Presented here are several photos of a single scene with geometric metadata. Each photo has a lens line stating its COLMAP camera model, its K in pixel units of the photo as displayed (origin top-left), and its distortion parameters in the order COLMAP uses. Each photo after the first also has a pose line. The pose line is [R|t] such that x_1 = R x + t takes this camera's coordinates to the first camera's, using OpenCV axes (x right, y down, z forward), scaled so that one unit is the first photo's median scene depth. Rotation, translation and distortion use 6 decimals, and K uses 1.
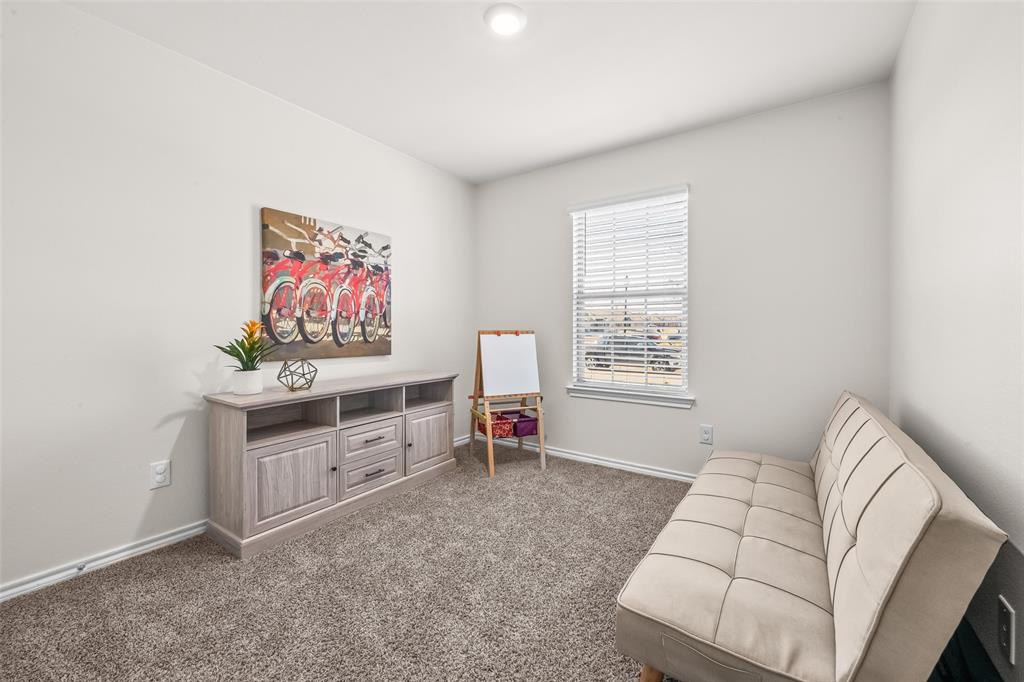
lens RADIAL K [[406.0, 0, 513.4], [0, 406.0, 339.6], [0, 0, 1]] dist [0.001493, -0.002699]
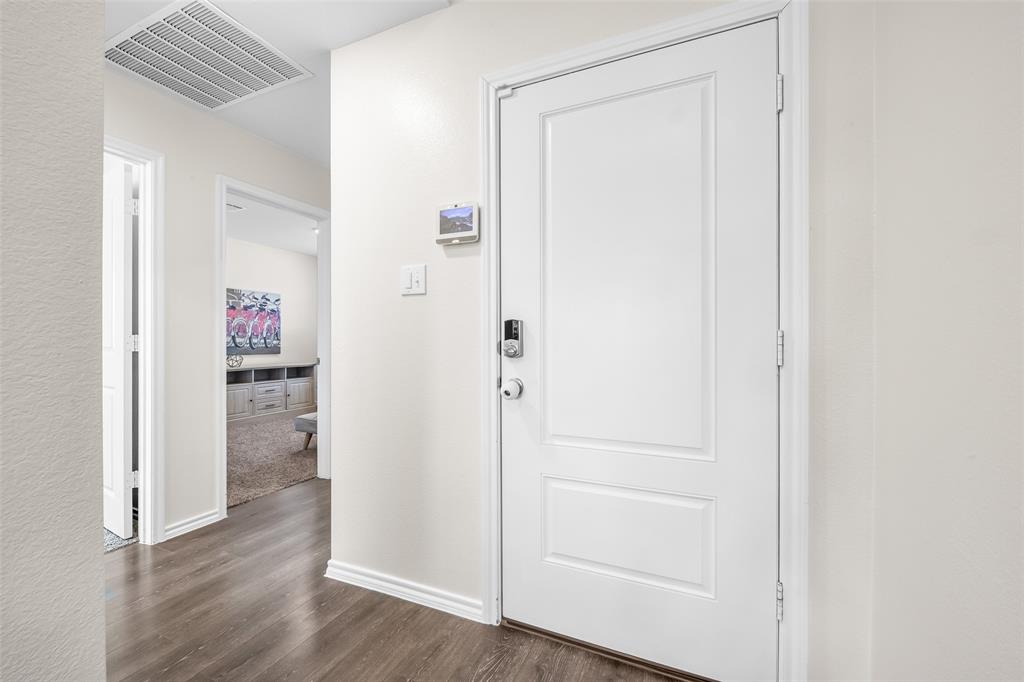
lens RADIAL K [[406.0, 0, 513.4], [0, 406.0, 339.6], [0, 0, 1]] dist [0.001493, -0.002699]
pose [[0.980243, -0.004469, 0.197744, 0.479861], [0.010196, 0.999557, -0.027952, 0.039934], [-0.197532, 0.029416, 0.979855, -1.327919]]
